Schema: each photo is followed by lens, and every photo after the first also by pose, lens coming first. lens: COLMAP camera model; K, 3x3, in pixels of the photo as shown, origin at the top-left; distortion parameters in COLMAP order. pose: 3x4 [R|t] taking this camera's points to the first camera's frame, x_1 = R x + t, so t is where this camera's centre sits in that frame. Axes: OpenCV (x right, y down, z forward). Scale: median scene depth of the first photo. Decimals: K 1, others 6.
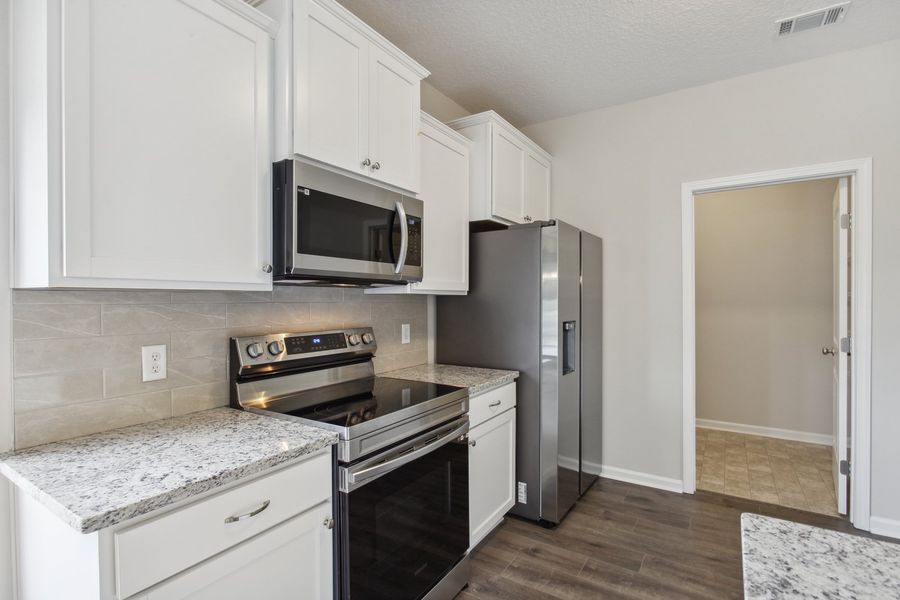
lens RADIAL K [[416.1, 0, 450.0], [0, 416.1, 300.0], [0, 0, 1]] dist [-0.001271, -0.000096]
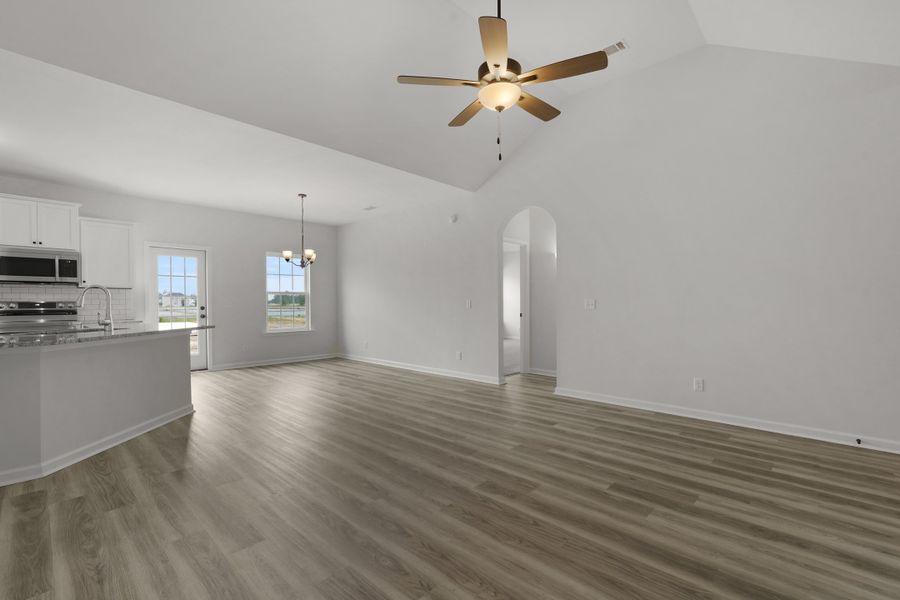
lens RADIAL K [[399.3, 0, 450.0], [0, 399.3, 300.0], [0, 0, 1]] dist [-0.001380, -0.000322]
pose [[0.982158, 0.001719, -0.188050, 3.133444], [-0.003158, 0.999968, -0.007352, 0.085207], [0.188031, 0.007814, 0.982132, -1.196389]]
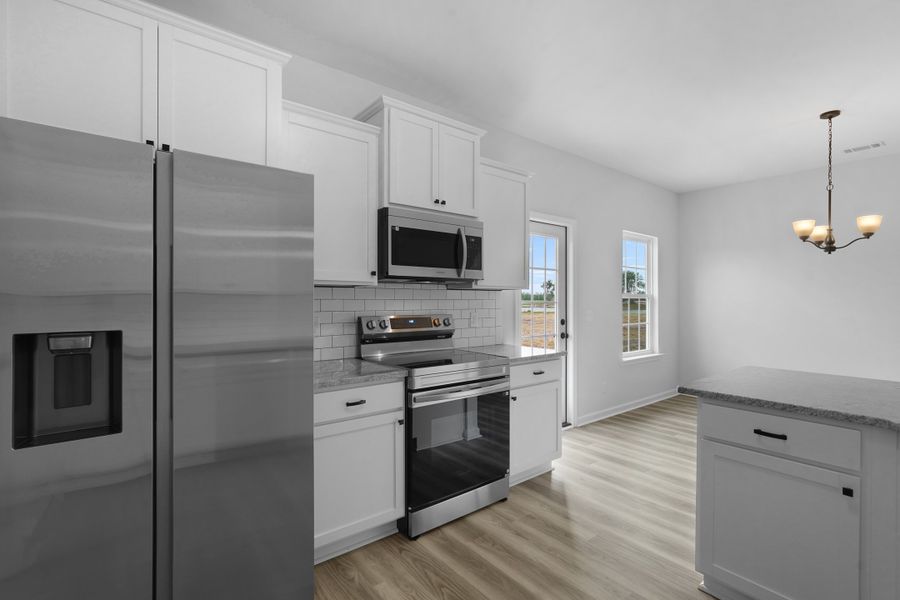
lens RADIAL K [[399.3, 0, 450.0], [0, 399.3, 300.0], [0, 0, 1]] dist [-0.001380, -0.000322]
pose [[0.949573, 0.011185, -0.313347, 0.282826], [-0.011462, 0.999934, 0.000956, 0.021280], [0.313336, 0.002684, 0.949638, -0.343194]]
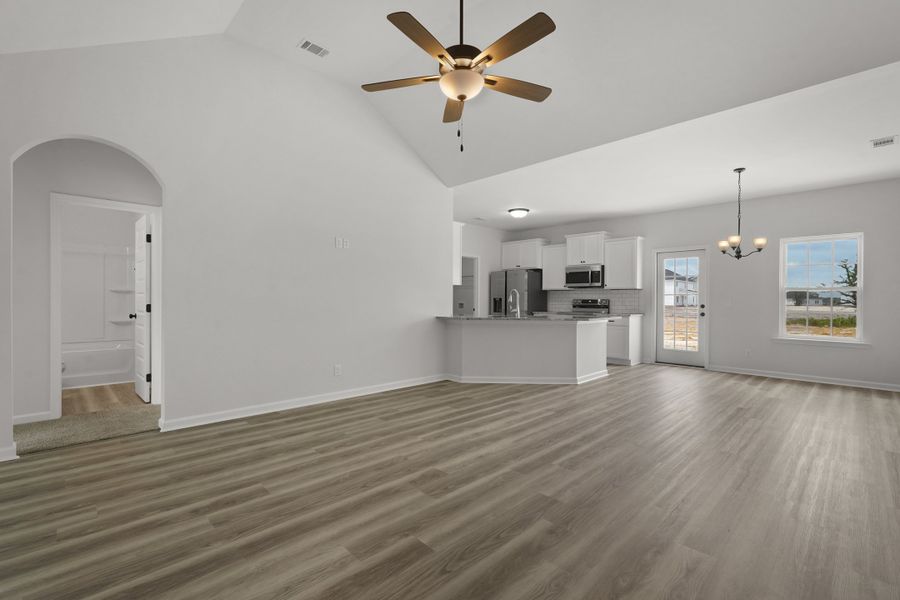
lens RADIAL K [[399.3, 0, 450.0], [0, 399.3, 300.0], [0, 0, 1]] dist [-0.001380, -0.000322]
pose [[-0.219162, 0.005427, -0.975673, 4.385233], [-0.007157, 0.999949, 0.007170, 0.071301], [0.975662, 0.008554, -0.219112, 0.507933]]
